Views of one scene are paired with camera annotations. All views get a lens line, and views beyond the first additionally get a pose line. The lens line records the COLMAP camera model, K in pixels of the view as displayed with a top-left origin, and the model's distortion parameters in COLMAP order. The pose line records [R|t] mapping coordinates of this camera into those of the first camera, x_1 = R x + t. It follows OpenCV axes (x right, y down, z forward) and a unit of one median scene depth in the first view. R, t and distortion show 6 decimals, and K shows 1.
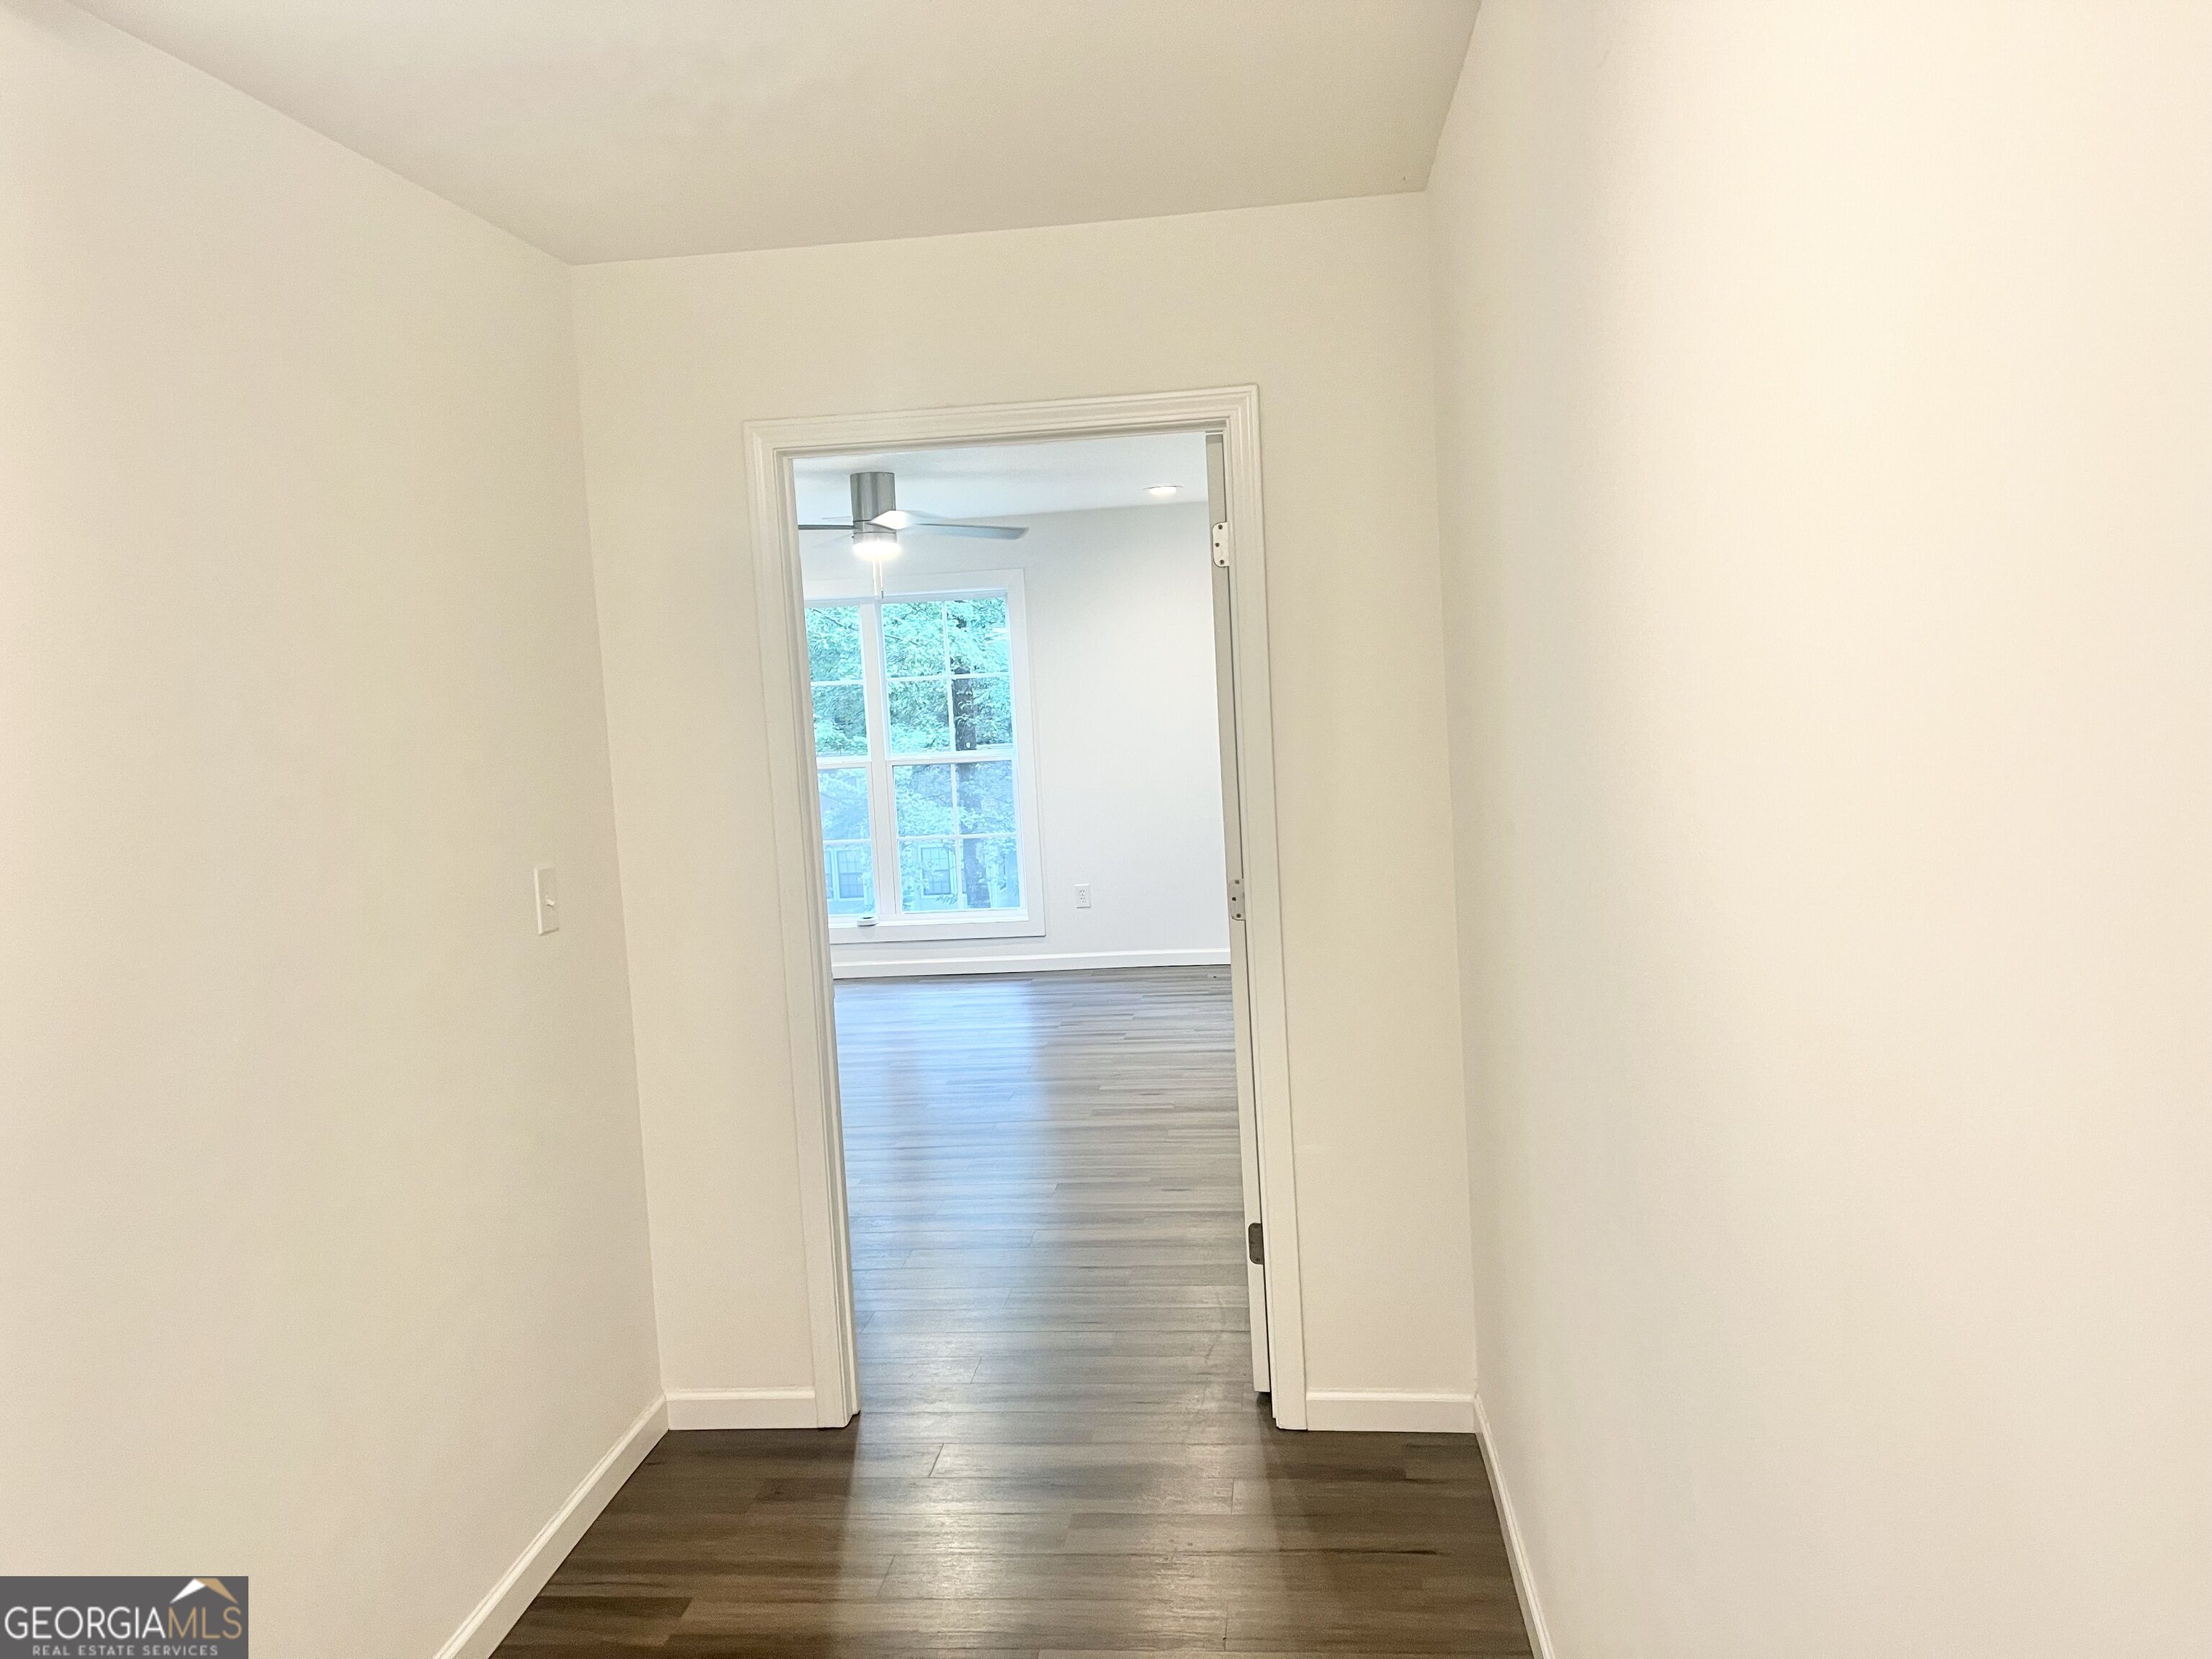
lens RADIAL K [[1674.2, 0, 1107.7], [0, 1674.2, 832.6], [0, 0, 1]] dist [0.057204, -0.059725]
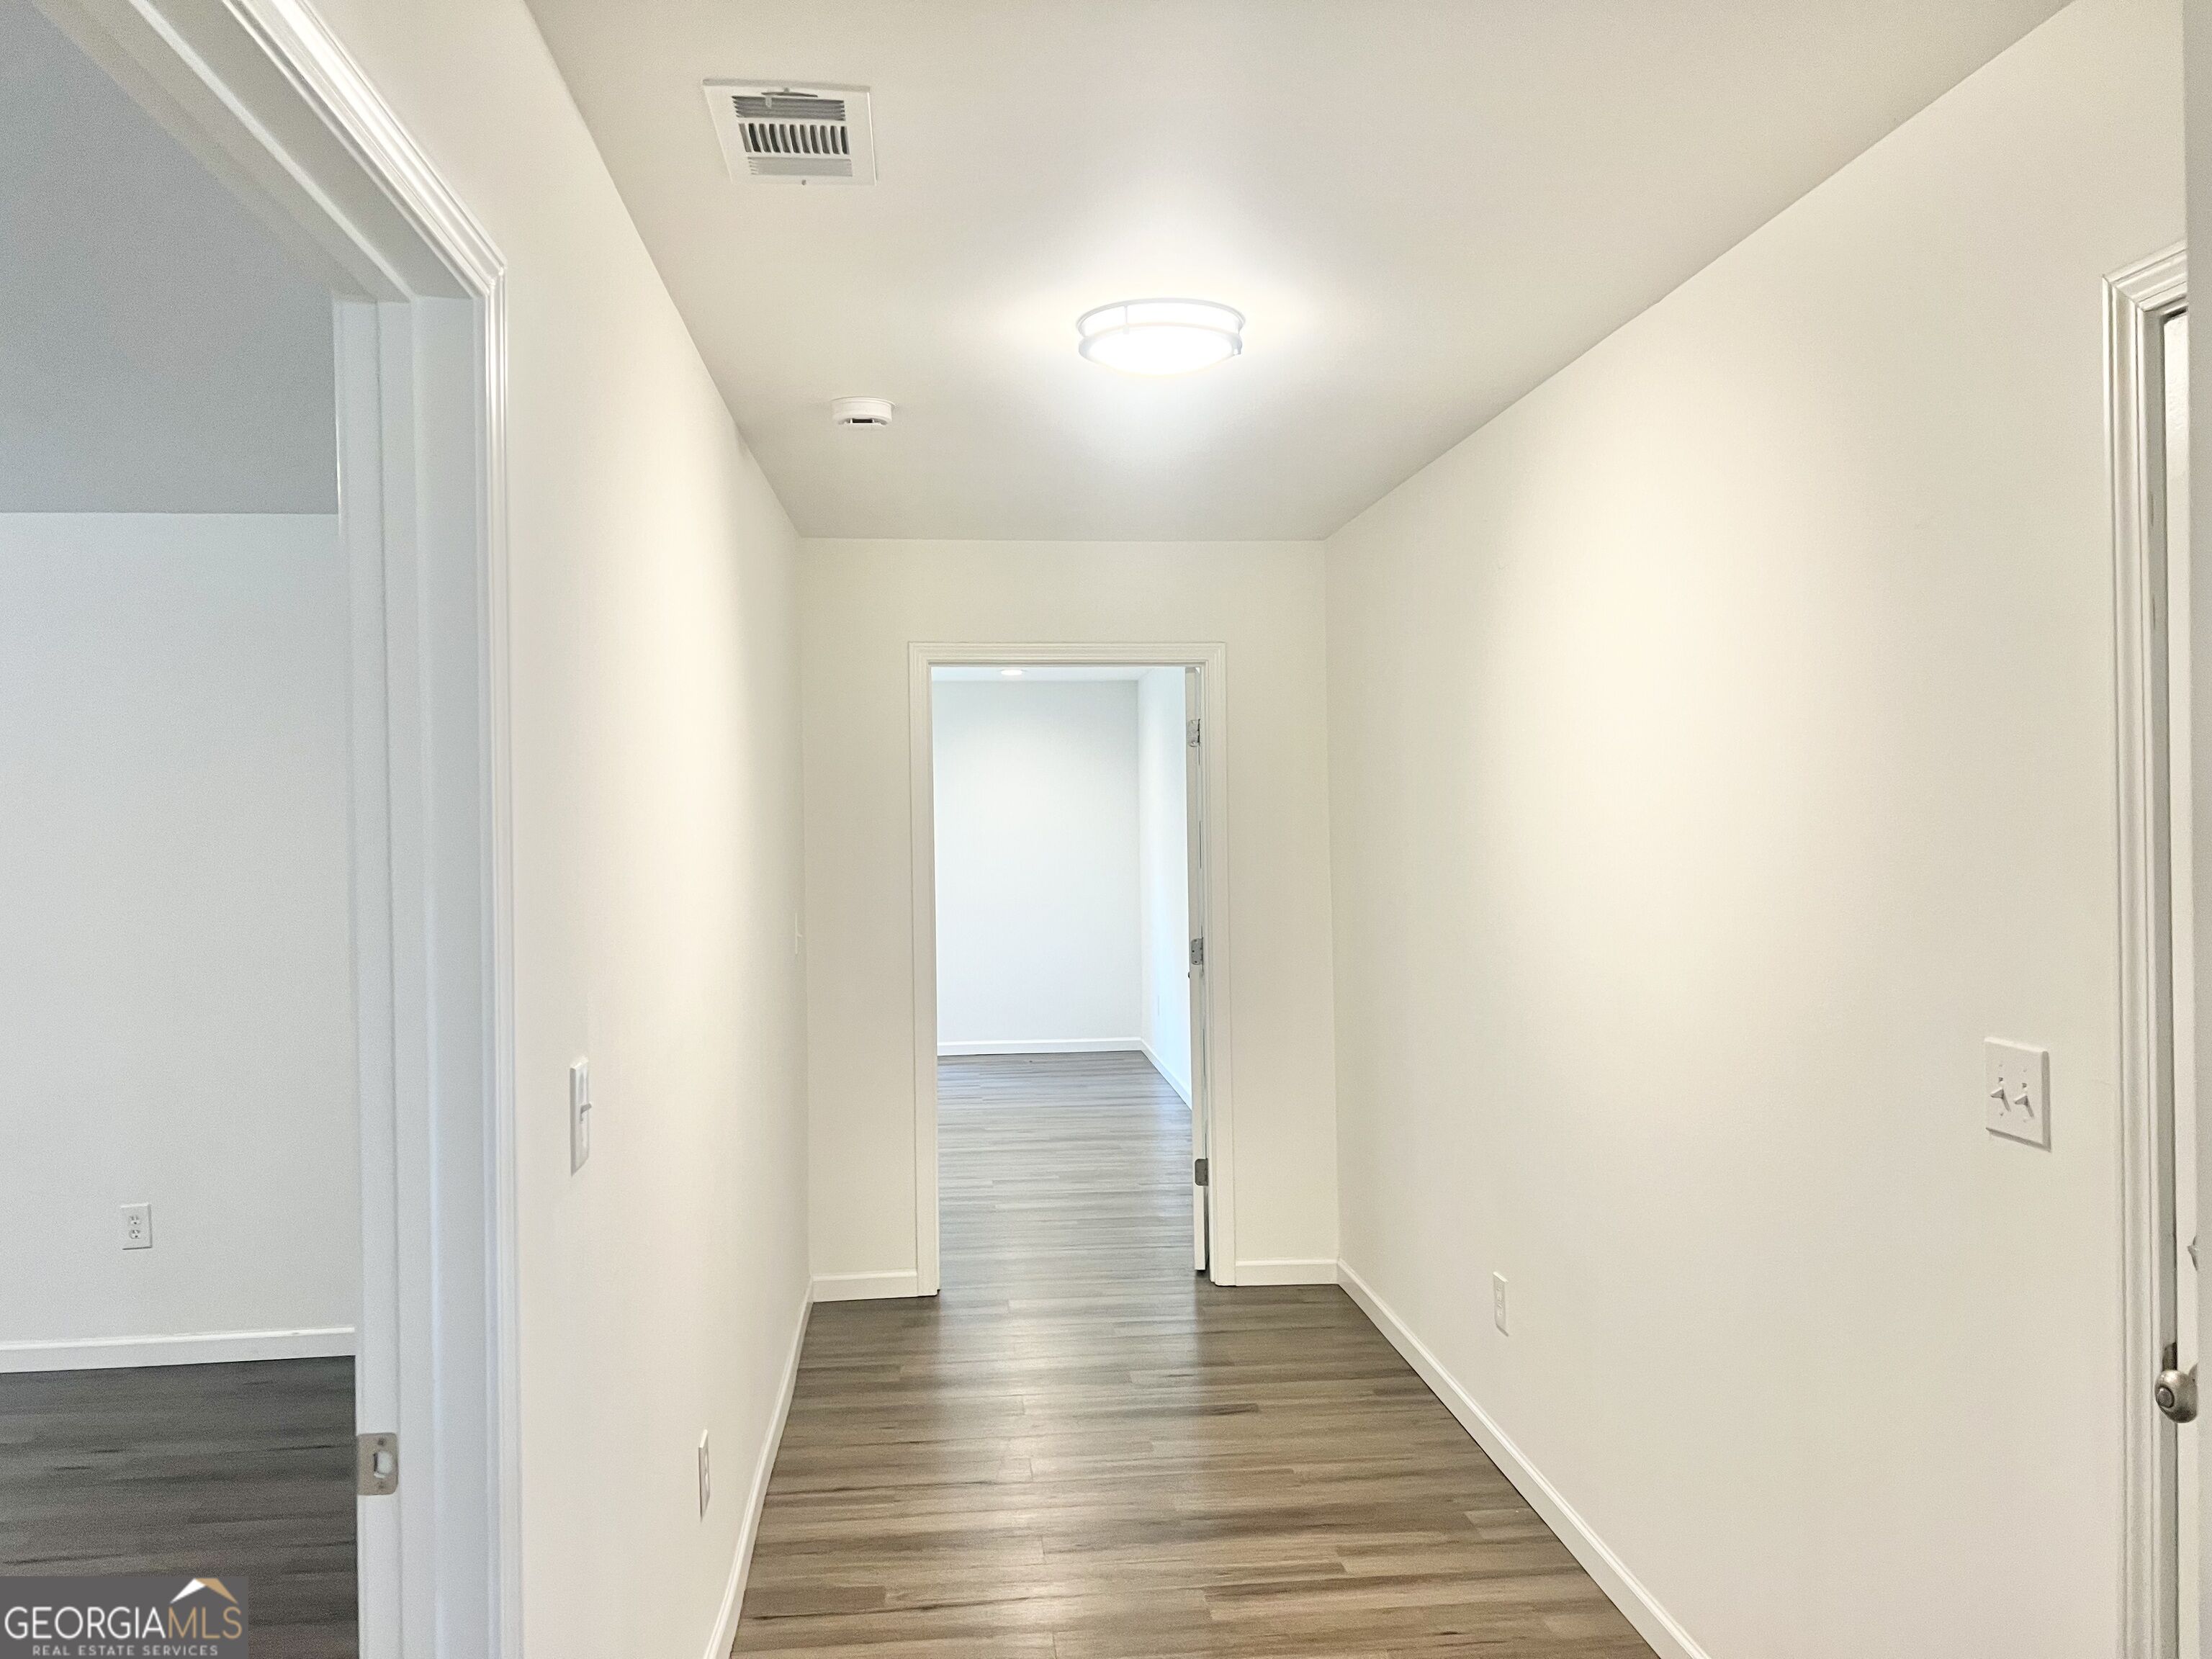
lens RADIAL K [[1674.2, 0, 1107.7], [0, 1674.2, 832.6], [0, 0, 1]] dist [0.057204, -0.059725]
pose [[0.974970, 0.042755, 0.218188, -0.364052], [-0.021559, 0.994892, -0.098616, 0.086690], [-0.221290, 0.091444, 0.970911, -0.556822]]
